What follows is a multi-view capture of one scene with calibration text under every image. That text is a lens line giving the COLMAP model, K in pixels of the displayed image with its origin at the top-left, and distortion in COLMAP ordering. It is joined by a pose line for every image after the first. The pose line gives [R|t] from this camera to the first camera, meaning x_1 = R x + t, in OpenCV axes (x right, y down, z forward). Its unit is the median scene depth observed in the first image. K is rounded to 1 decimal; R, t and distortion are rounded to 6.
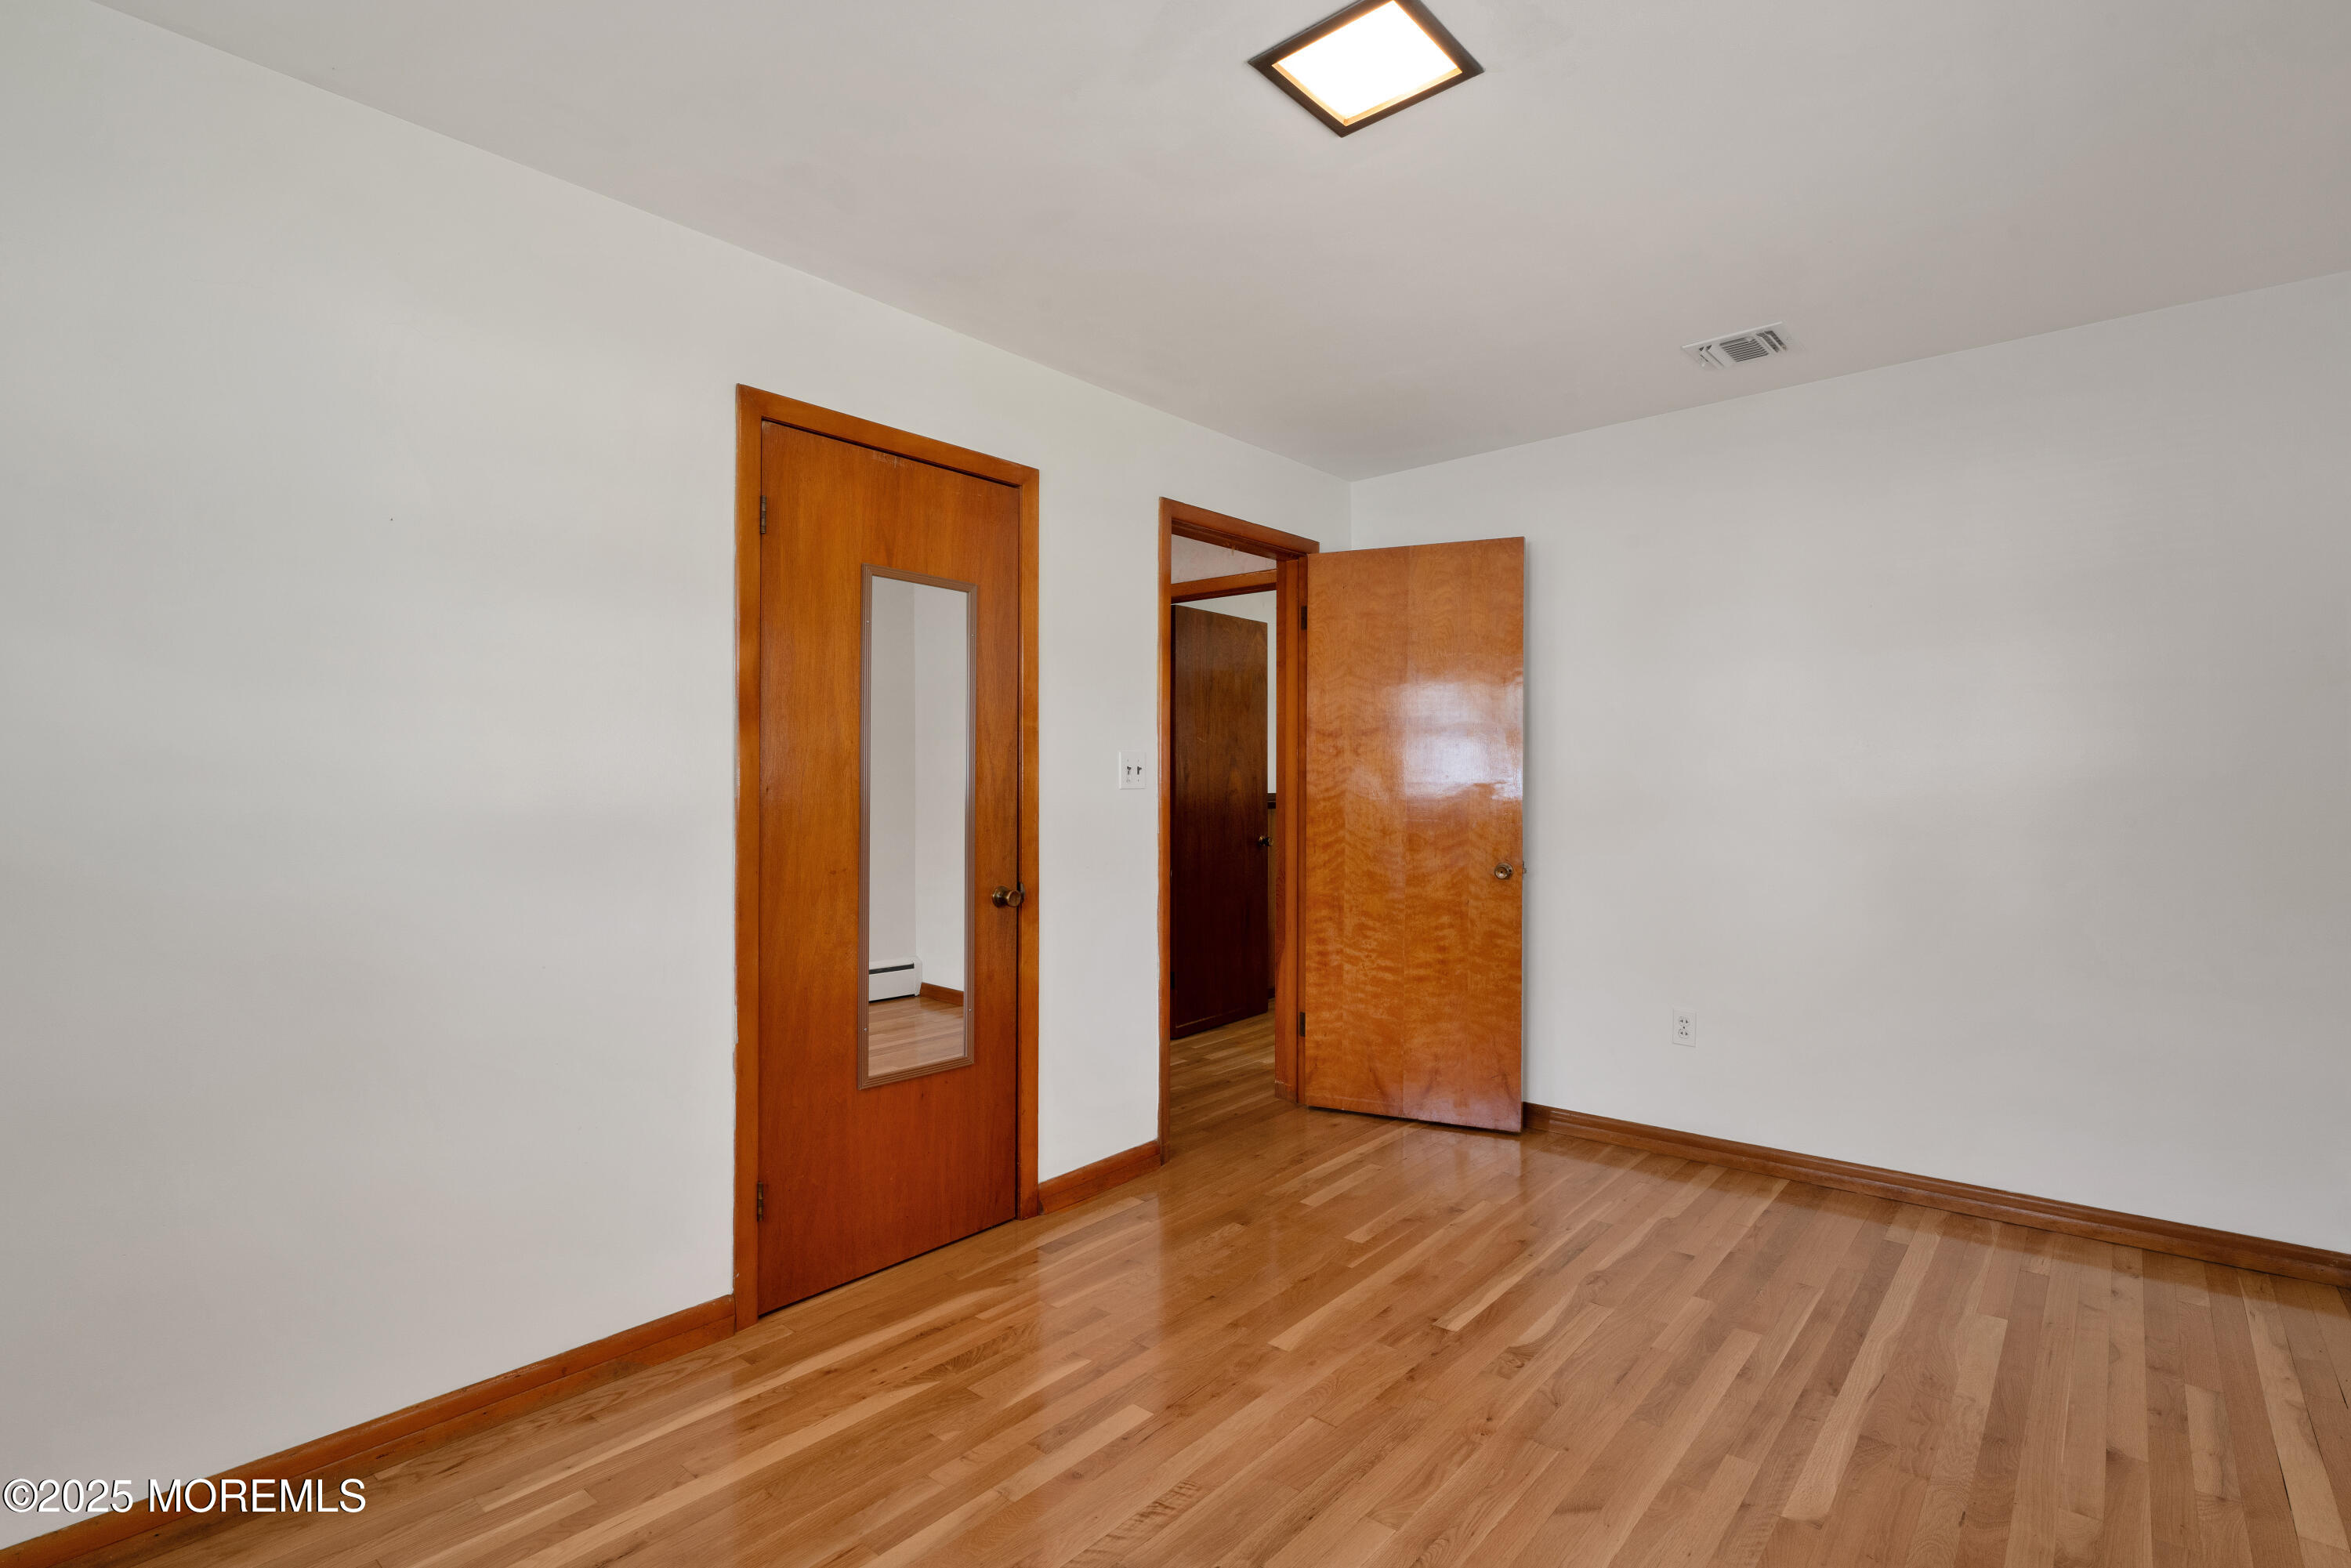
lens RADIAL K [[1108.1, 0, 1175.5], [0, 1108.1, 784.0], [0, 0, 1]] dist [0.000246, -0.000112]
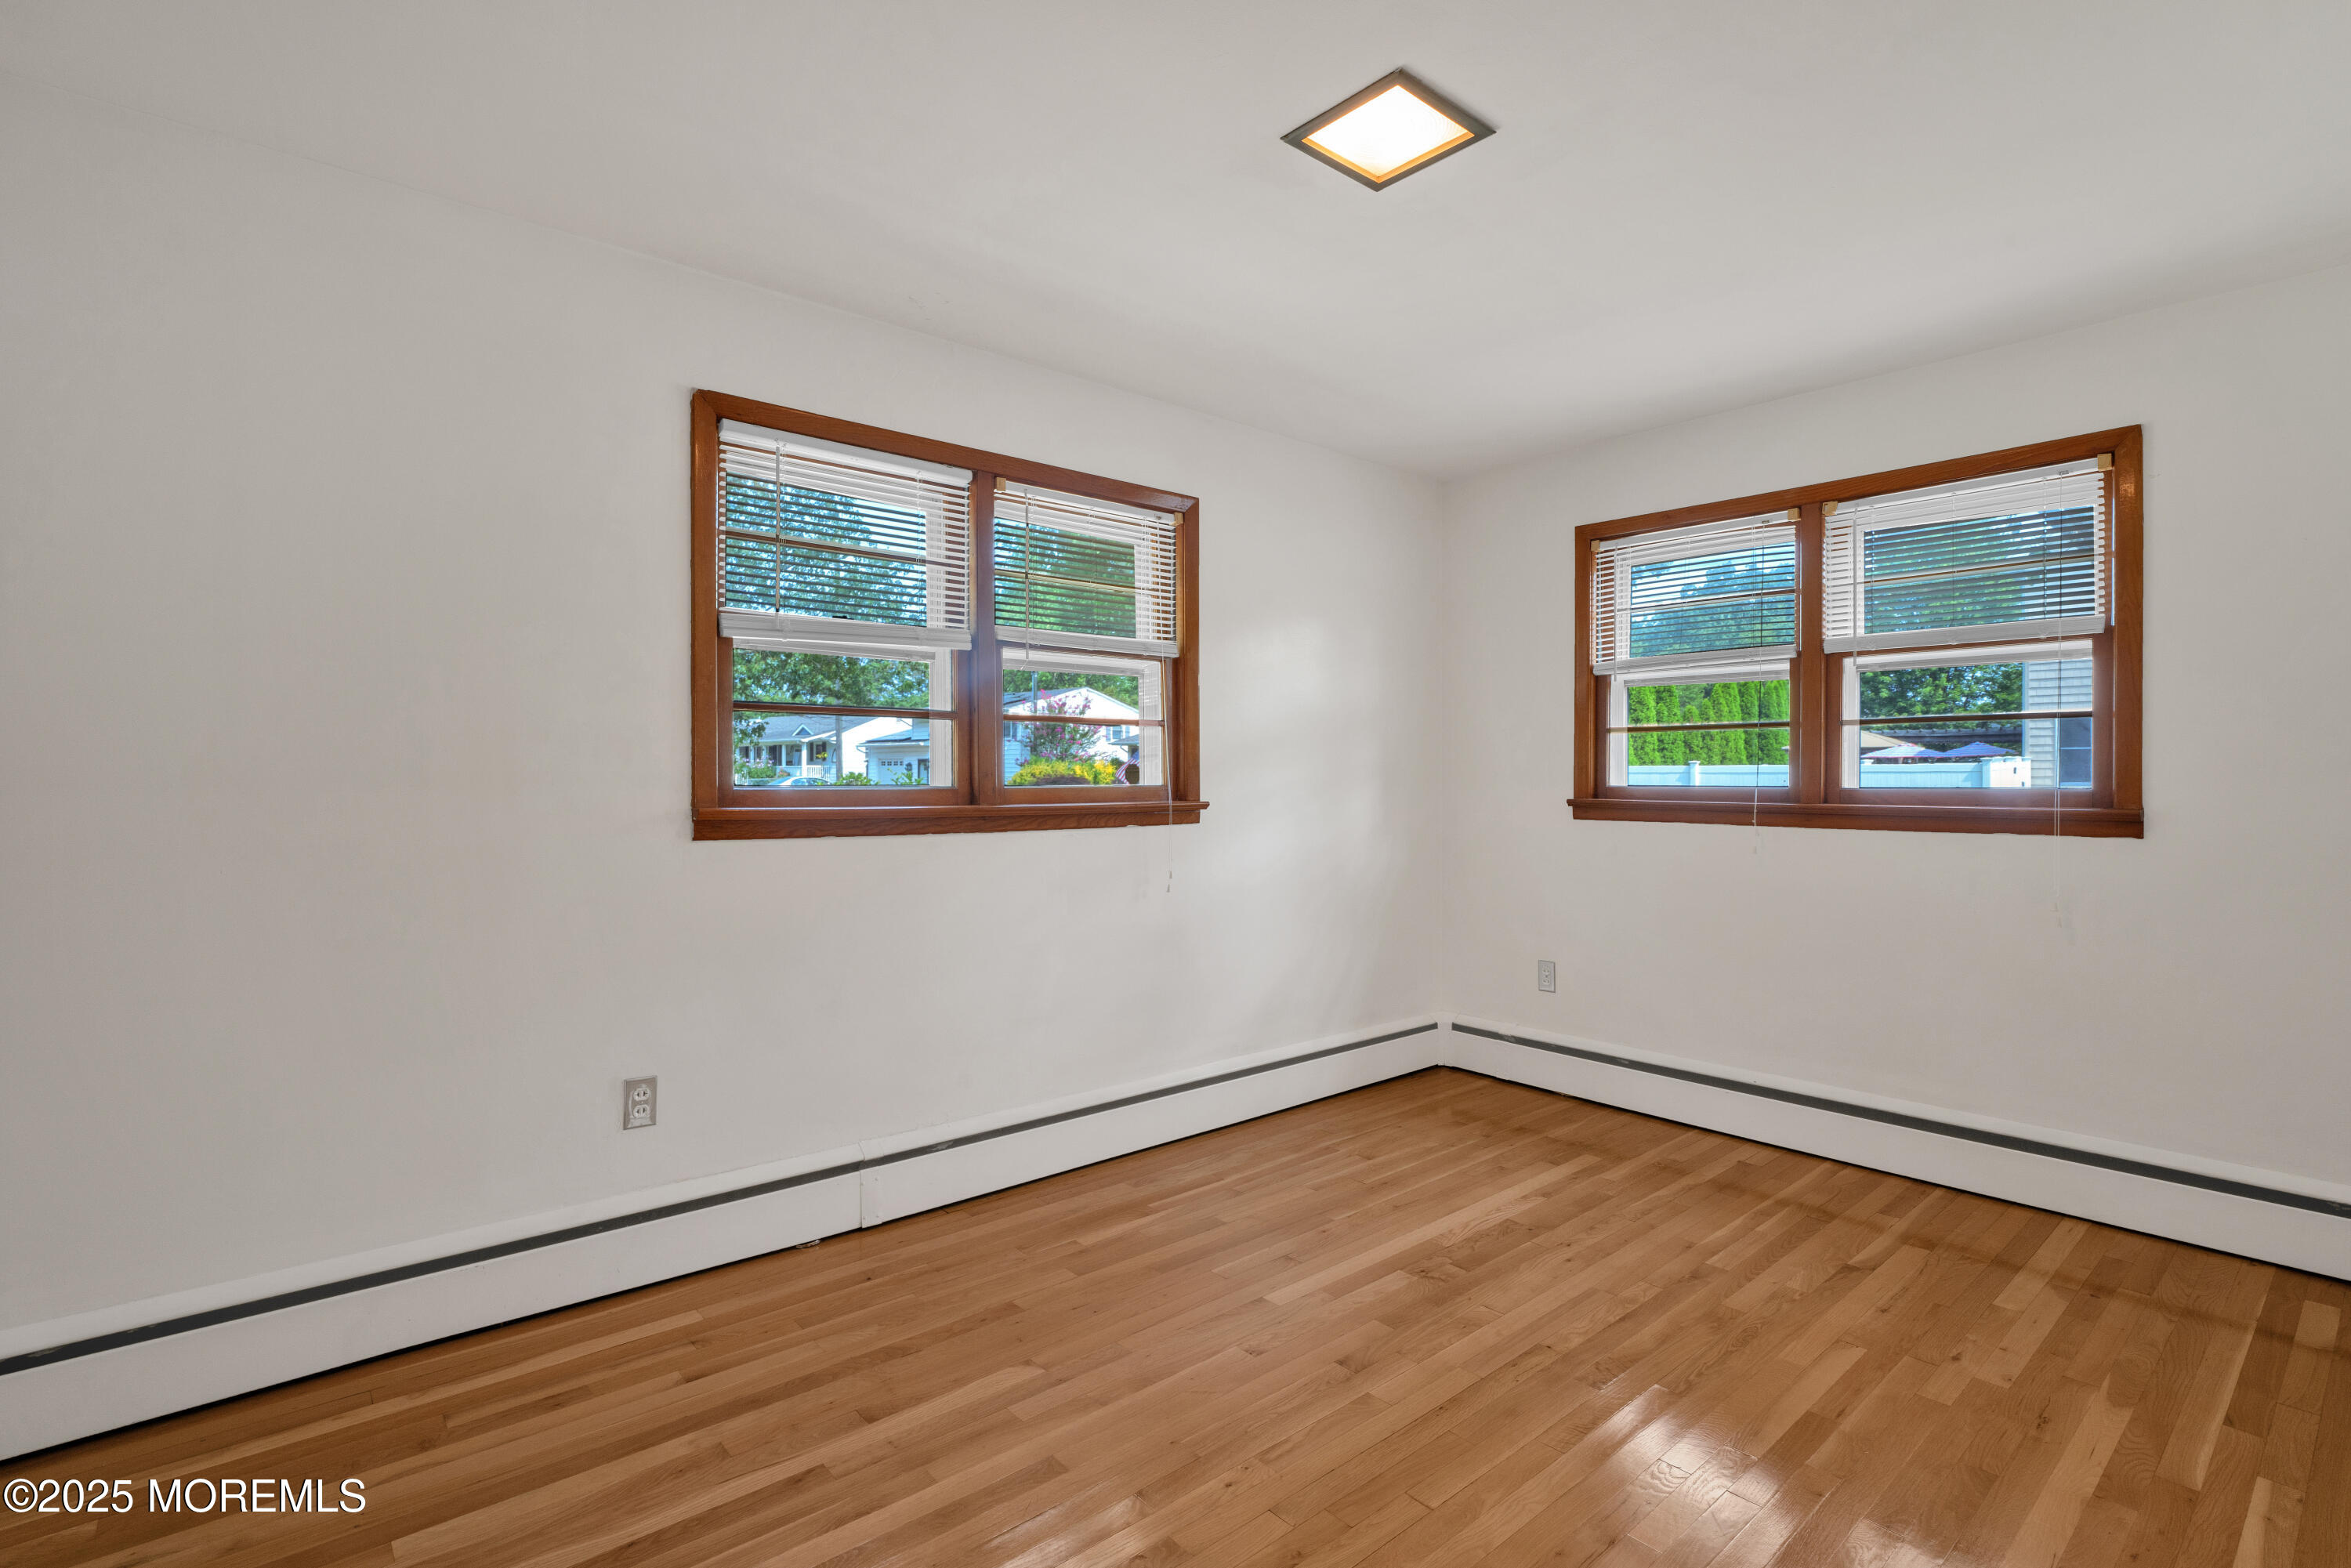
lens RADIAL K [[1106.0, 0, 1176.1], [0, 1106.0, 789.3], [0, 0, 1]] dist [-0.002273, -0.000837]
pose [[-0.988717, 0.002690, 0.149773, 0.204268], [0.003707, 0.999972, 0.006507, 0.013726], [-0.149751, 0.006988, -0.988699, 2.012673]]
